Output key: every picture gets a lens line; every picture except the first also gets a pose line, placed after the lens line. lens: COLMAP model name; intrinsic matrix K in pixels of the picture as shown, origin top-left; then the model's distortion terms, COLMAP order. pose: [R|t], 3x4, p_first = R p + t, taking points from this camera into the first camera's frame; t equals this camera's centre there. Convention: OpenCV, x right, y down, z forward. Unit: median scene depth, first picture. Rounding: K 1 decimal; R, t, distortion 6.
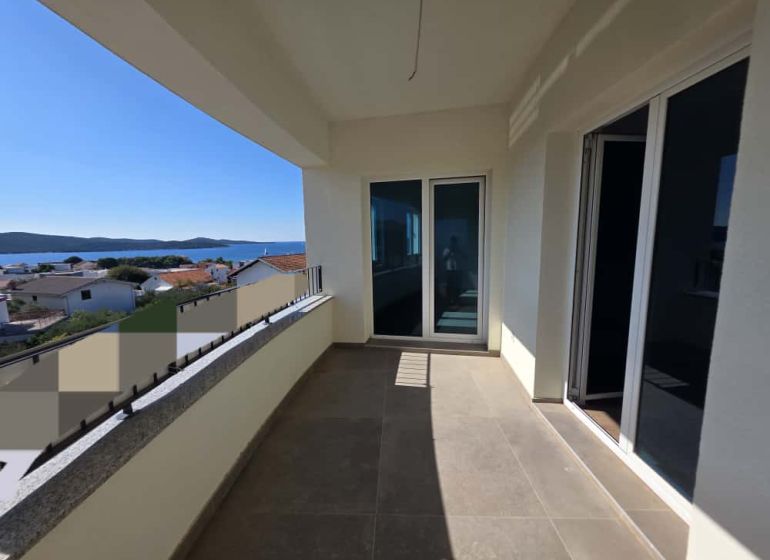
lens RADIAL K [[287.5, 0, 384.3], [0, 287.5, 280.3], [0, 0, 1]] dist [0.000330, 0.000010]
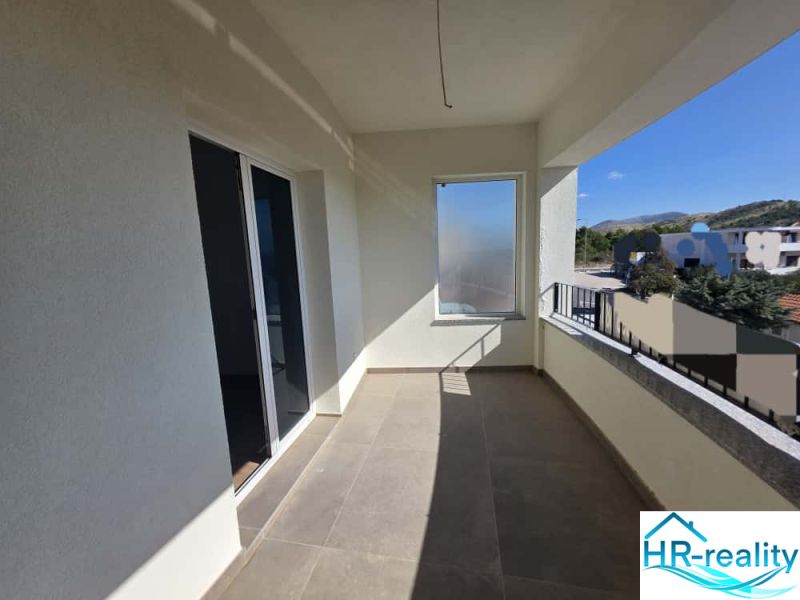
lens RADIAL K [[318.5, 0, 398.4], [0, 318.5, 297.6], [0, 0, 1]] dist [0.001358, 0.000141]
pose [[-0.986797, 0.038567, 0.157305, 0.111864], [0.078503, 0.963415, 0.256261, -0.319083], [-0.141666, 0.265226, -0.953722, 2.078906]]
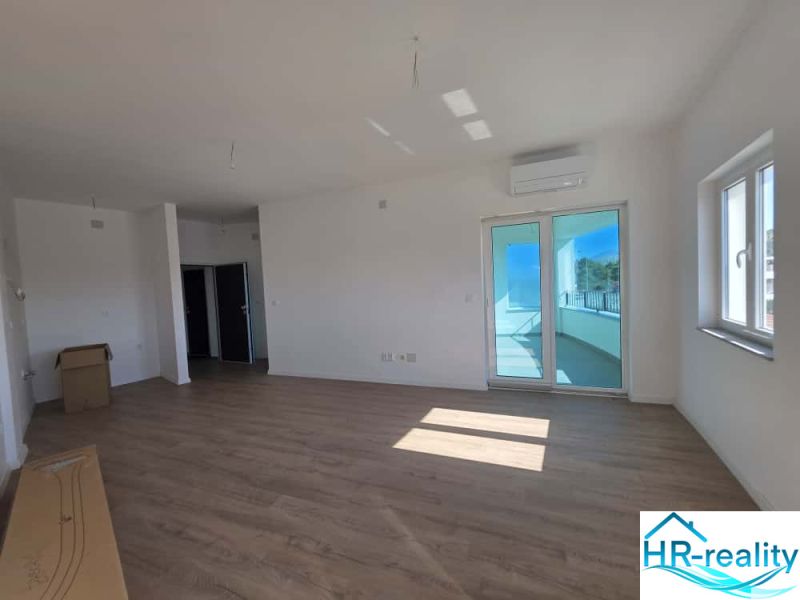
lens RADIAL K [[318.5, 0, 398.4], [0, 318.5, 297.6], [0, 0, 1]] dist [0.001358, 0.000141]
pose [[-0.984489, 0.064329, 0.163227, 0.552249], [0.090702, 0.982997, 0.159653, -0.468917], [-0.150181, 0.171982, -0.973585, 3.327134]]
